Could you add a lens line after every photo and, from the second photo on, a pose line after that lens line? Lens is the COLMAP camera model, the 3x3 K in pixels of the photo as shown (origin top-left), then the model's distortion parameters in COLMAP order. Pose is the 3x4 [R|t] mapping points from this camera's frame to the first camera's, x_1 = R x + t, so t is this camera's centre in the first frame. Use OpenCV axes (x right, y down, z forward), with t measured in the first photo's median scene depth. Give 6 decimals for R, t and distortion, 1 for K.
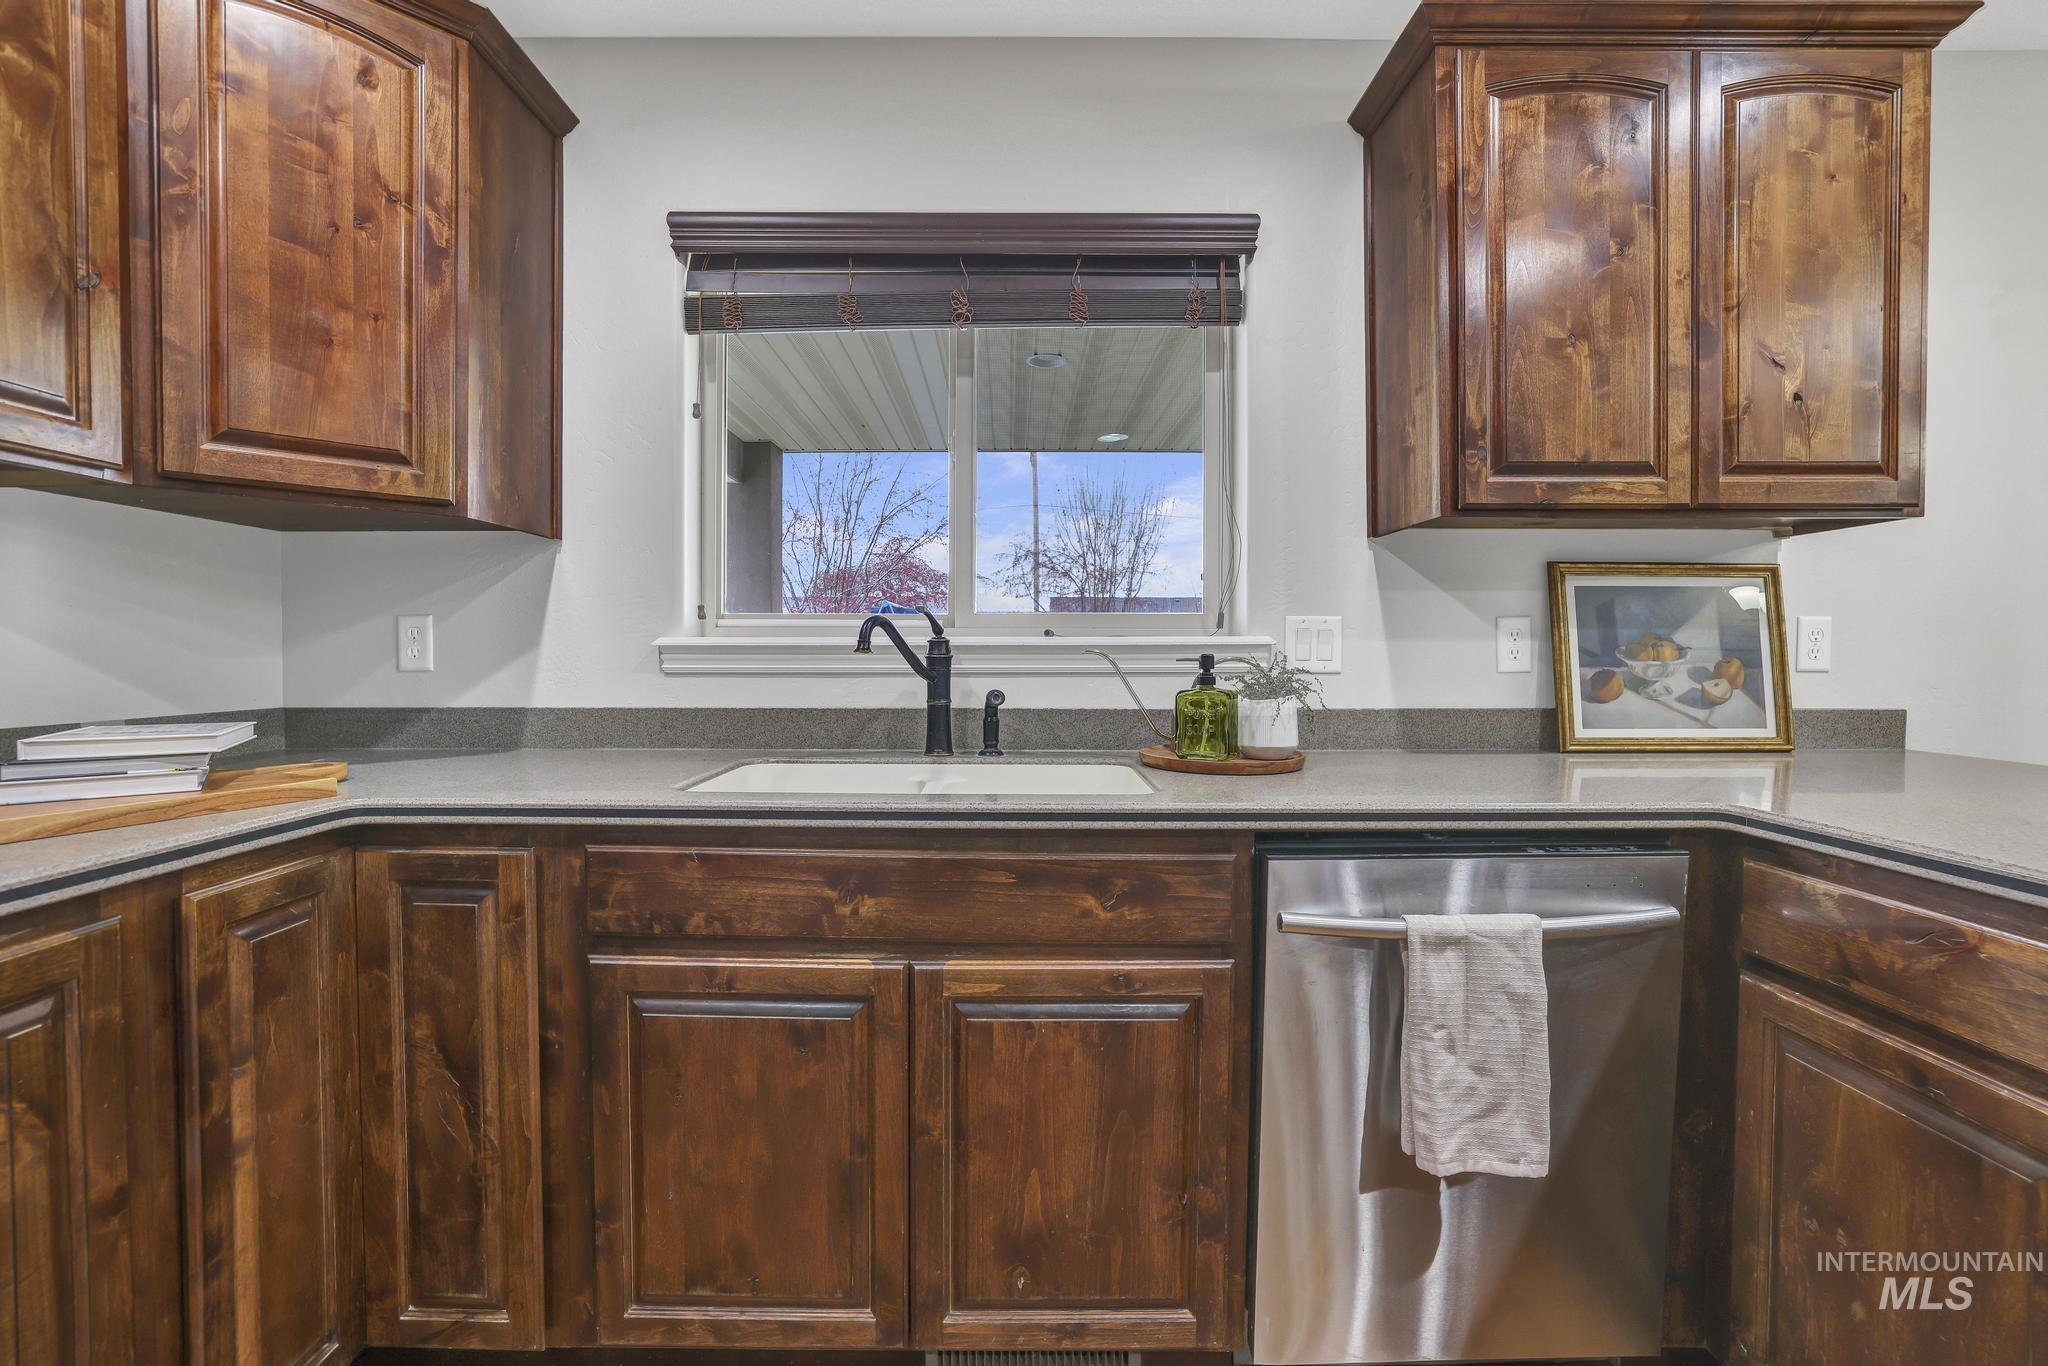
lens RADIAL K [[883.2, 0, 1016.3], [0, 883.2, 670.0], [0, 0, 1]] dist [-0.049205, 0.018947]
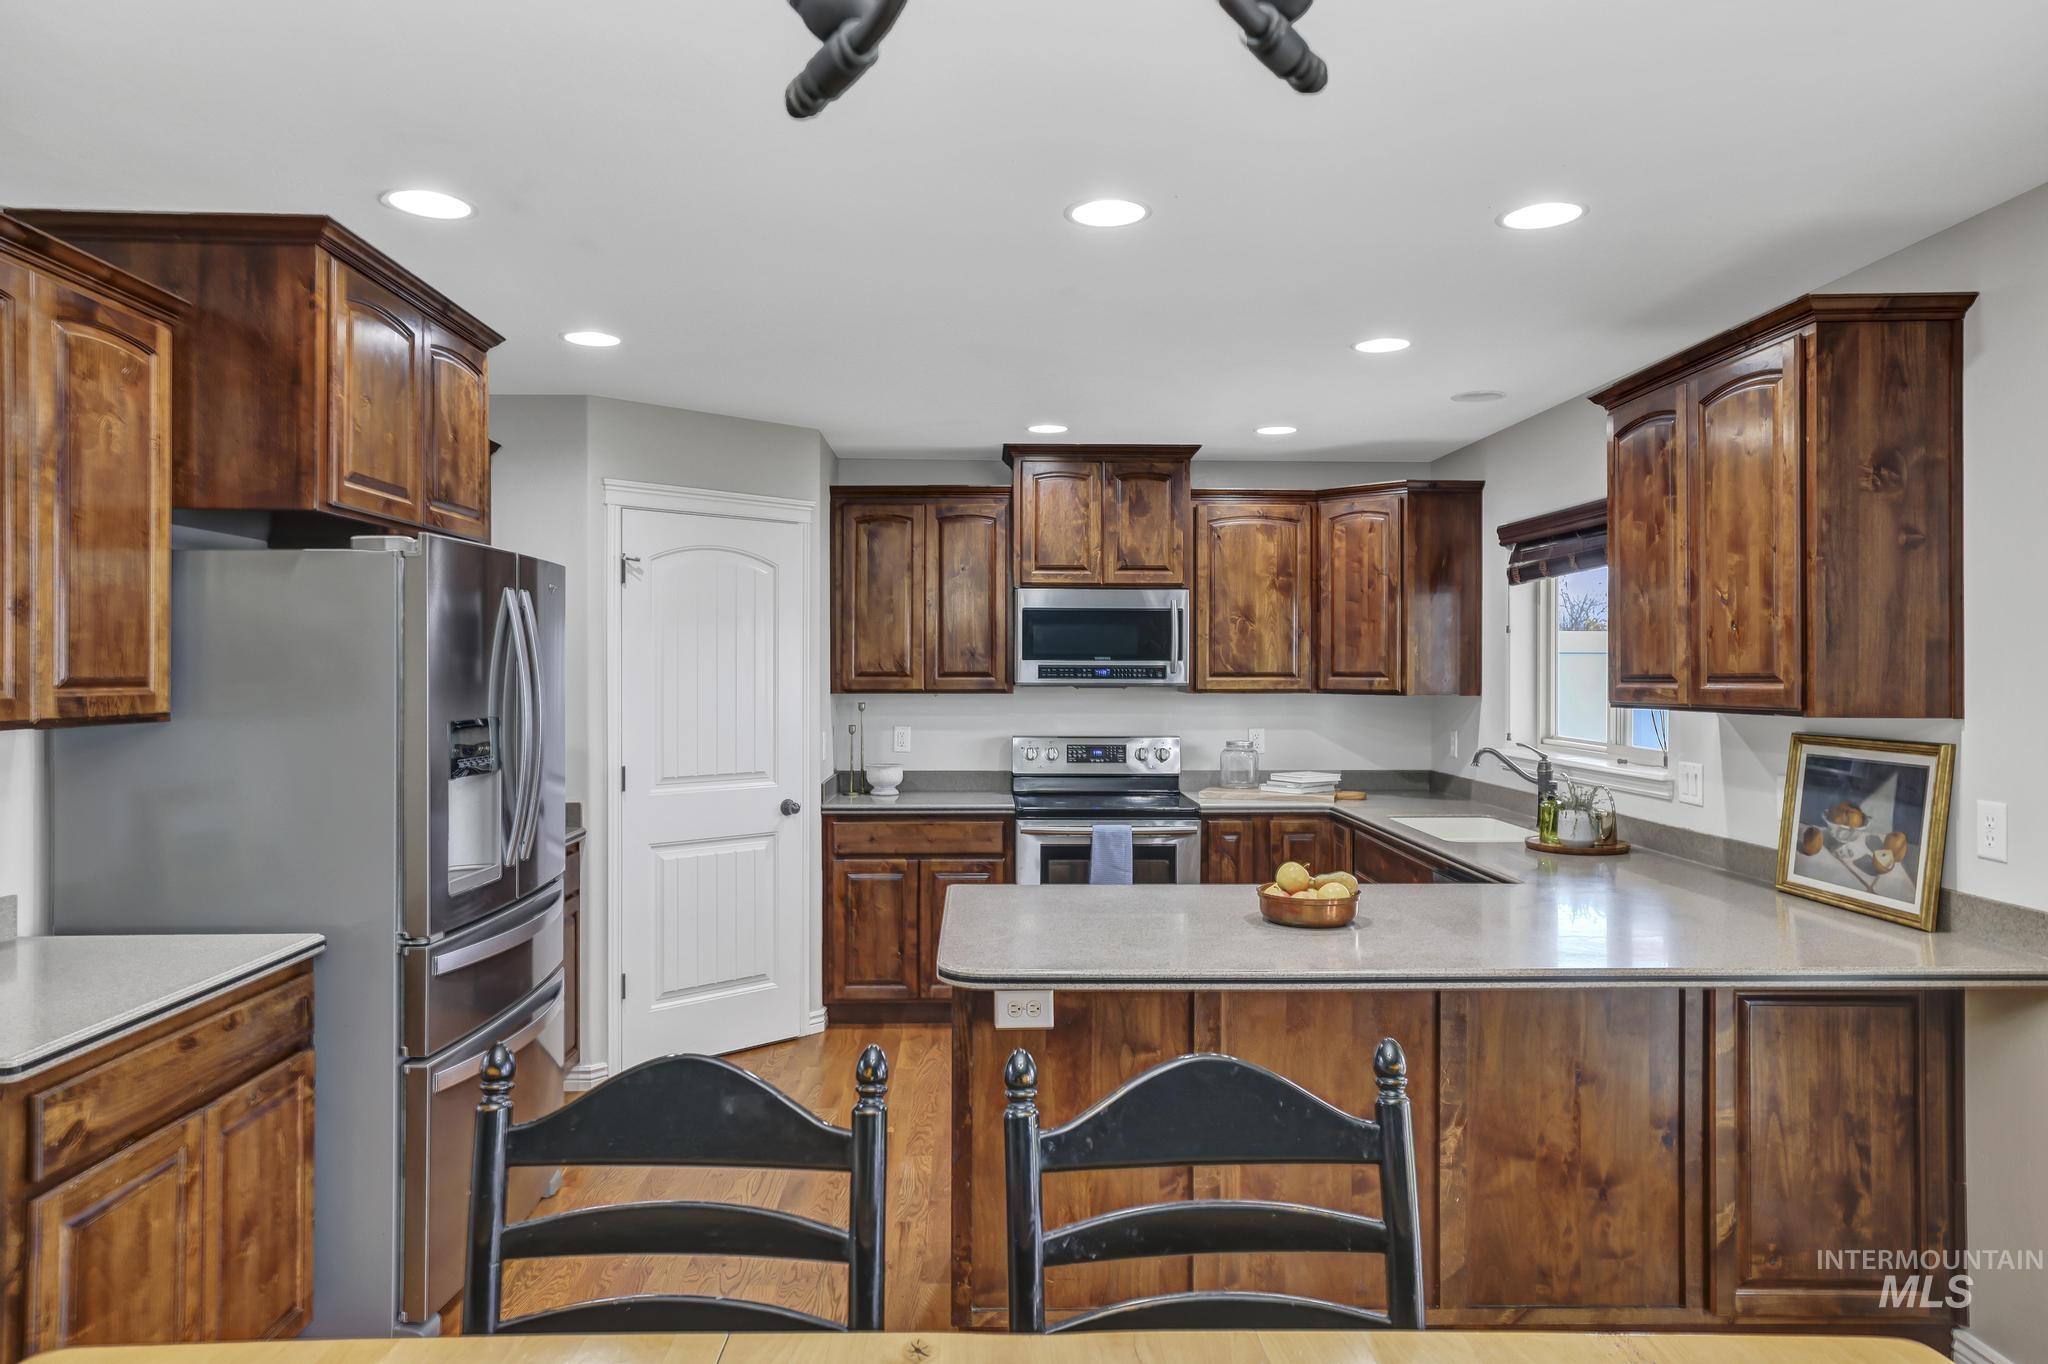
lens RADIAL K [[1291.4, 0, 1012.3], [0, 1291.4, 661.8], [0, 0, 1]] dist [-0.001054, 0.004819]
pose [[0.019257, -0.005419, -0.999800, 3.118855], [-0.021981, 0.999741, -0.005842, -0.246016], [0.999573, 0.022089, 0.019133, -0.149752]]
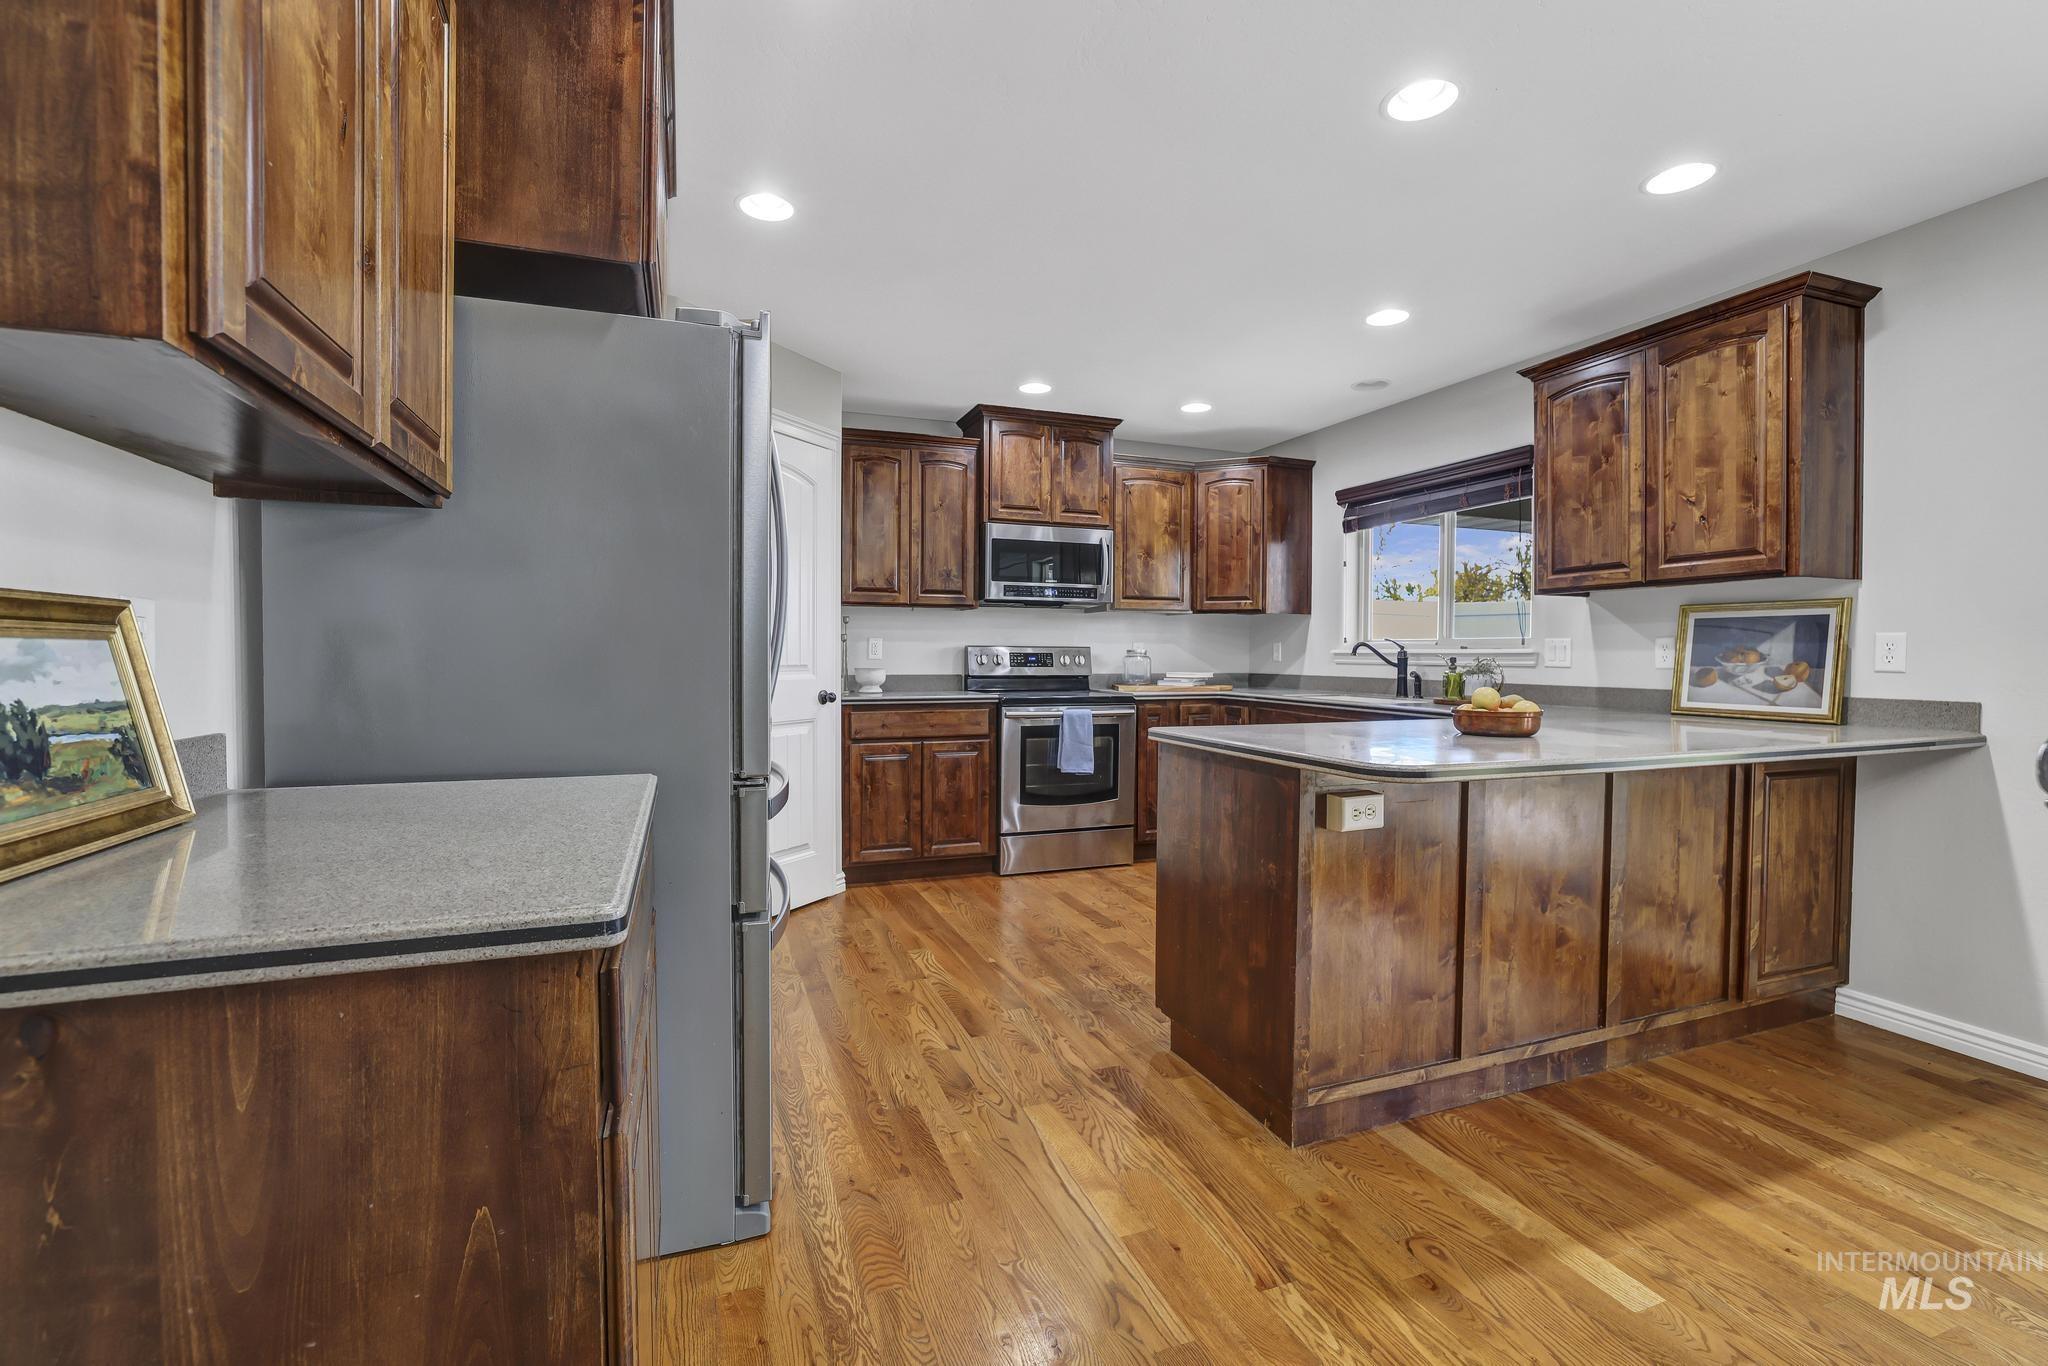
lens RADIAL K [[883.2, 0, 1016.3], [0, 883.2, 670.0], [0, 0, 1]] dist [-0.049205, 0.018947]
pose [[0.345322, 0.018757, -0.938297, 2.333810], [-0.023994, 0.999650, 0.011153, 0.023031], [0.938177, 0.018662, 0.345652, -1.100745]]
